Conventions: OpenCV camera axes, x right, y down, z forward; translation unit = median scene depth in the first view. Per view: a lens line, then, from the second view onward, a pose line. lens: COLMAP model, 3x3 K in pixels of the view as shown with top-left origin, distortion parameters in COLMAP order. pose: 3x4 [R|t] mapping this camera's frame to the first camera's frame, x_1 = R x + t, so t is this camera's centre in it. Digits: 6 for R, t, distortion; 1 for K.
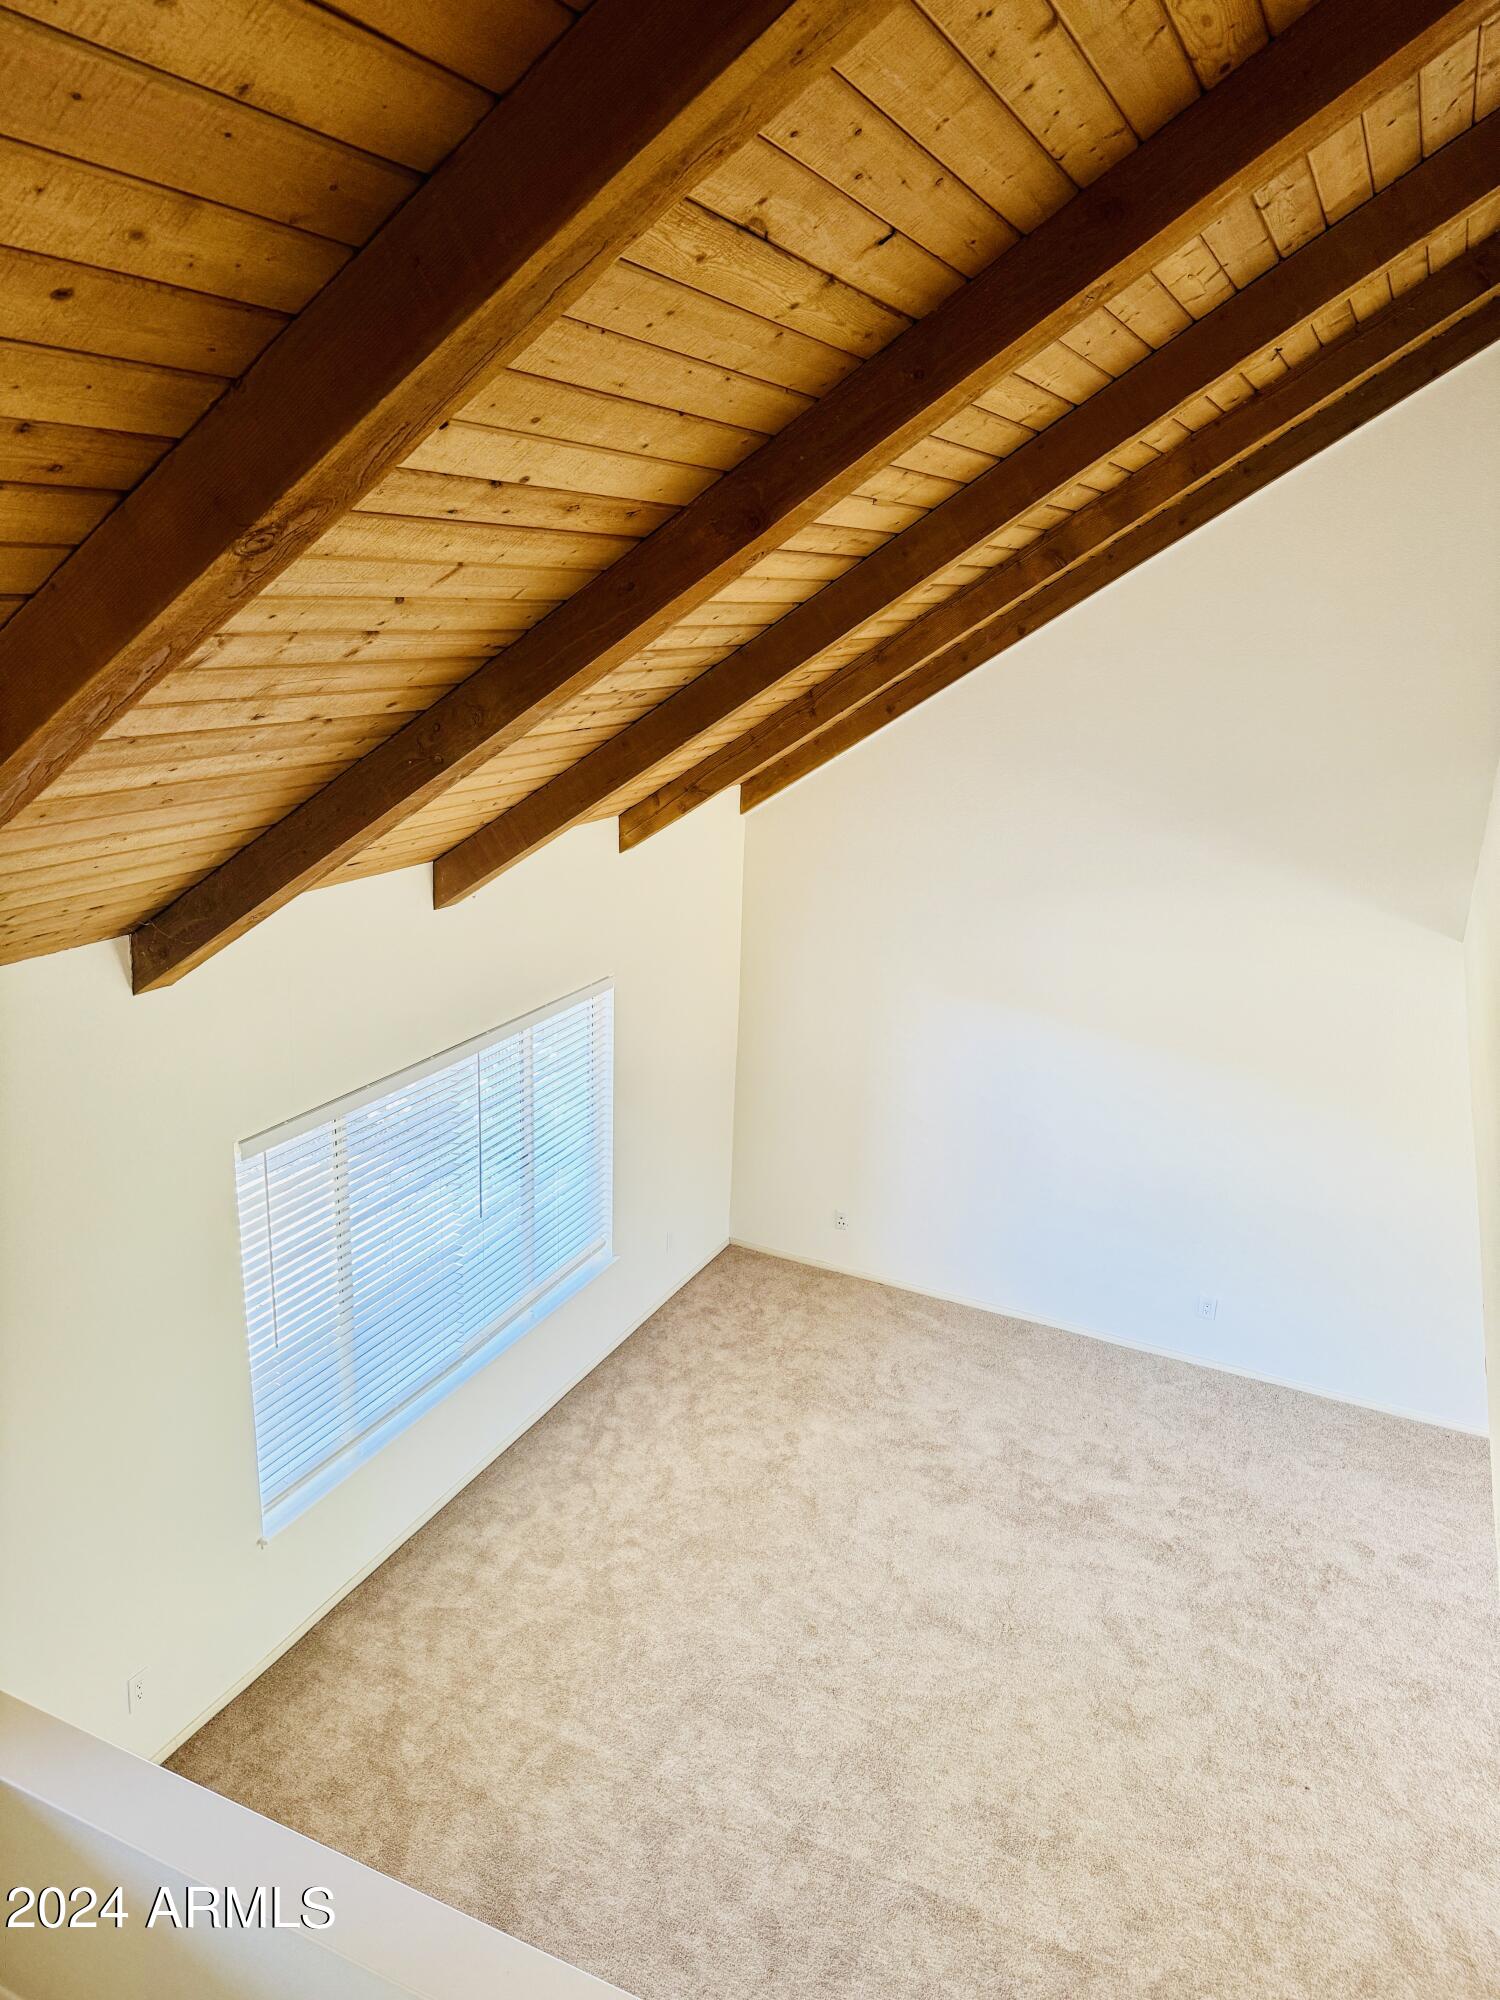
lens RADIAL K [[1387.7, 0, 750.0], [0, 1387.7, 1000.0], [0, 0, 1]] dist [-0.001814, -0.001373]
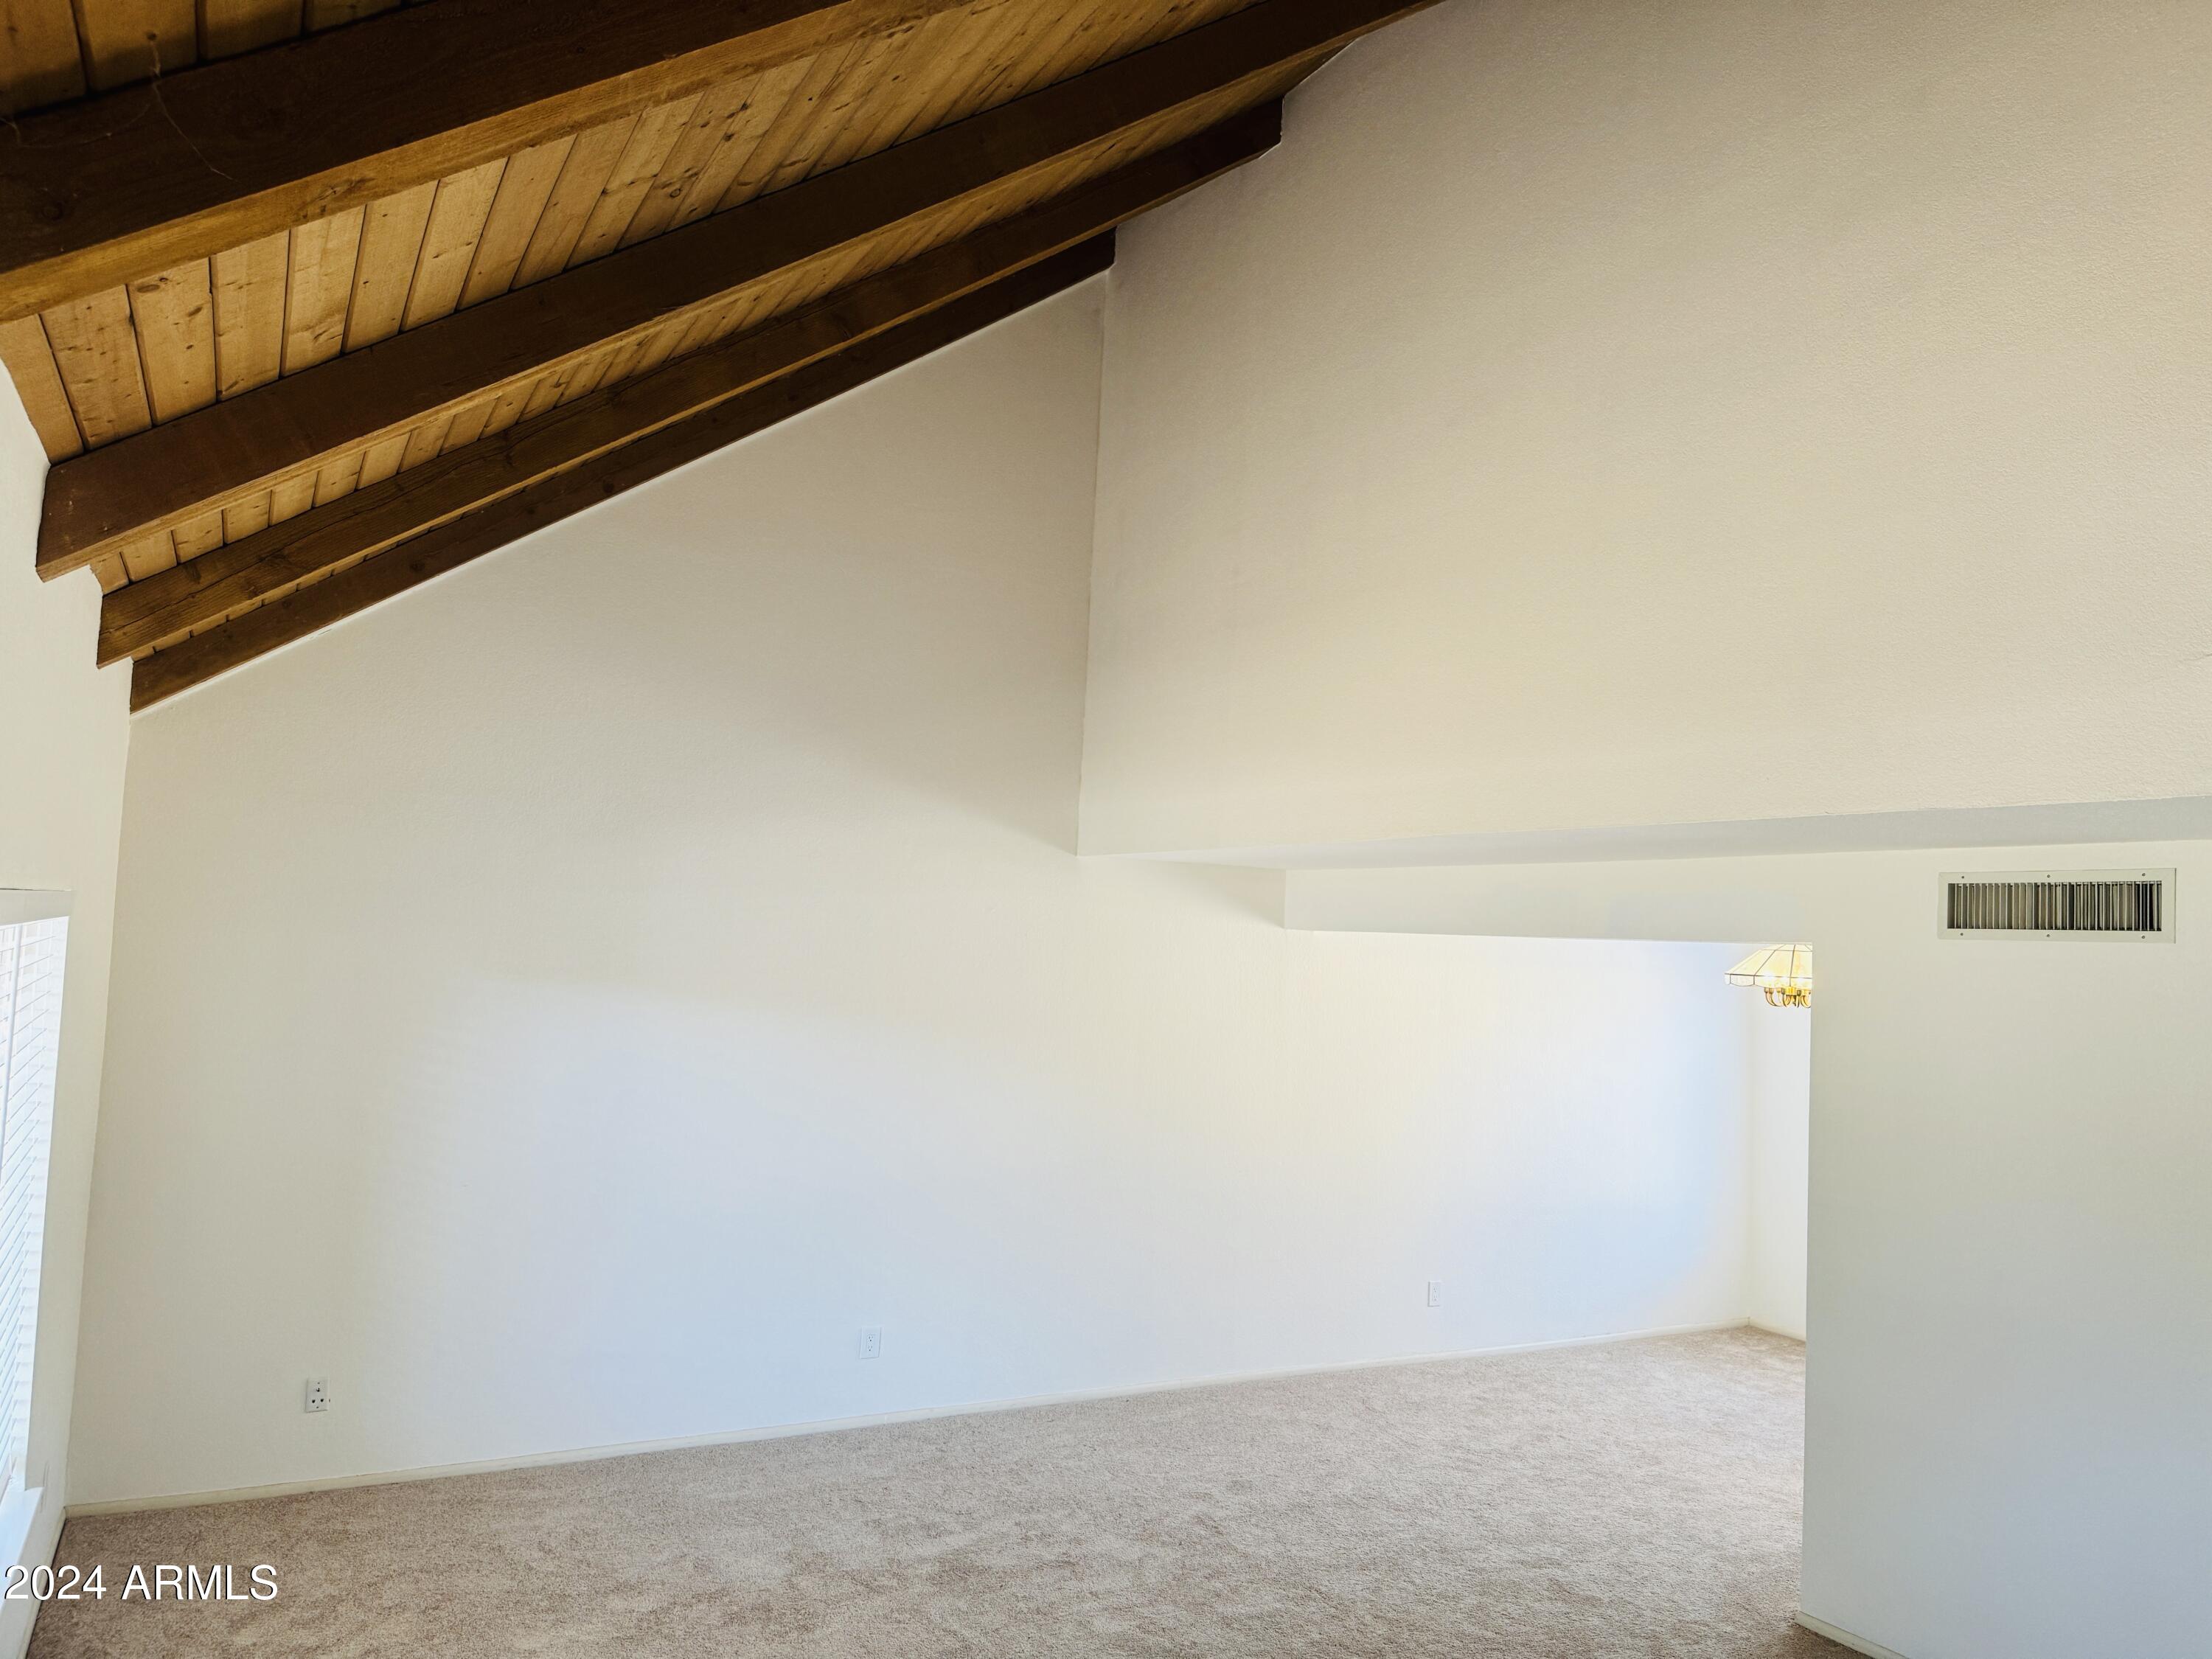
lens RADIAL K [[1564.6, 0, 1106.0], [0, 1564.6, 829.5], [0, 0, 1]] dist [0.056344, -0.000210]
pose [[0.582394, 0.049339, 0.811408, -0.379223], [0.215957, 0.952899, -0.212947, 0.183649], [-0.783696, 0.299249, 0.544308, 0.356942]]
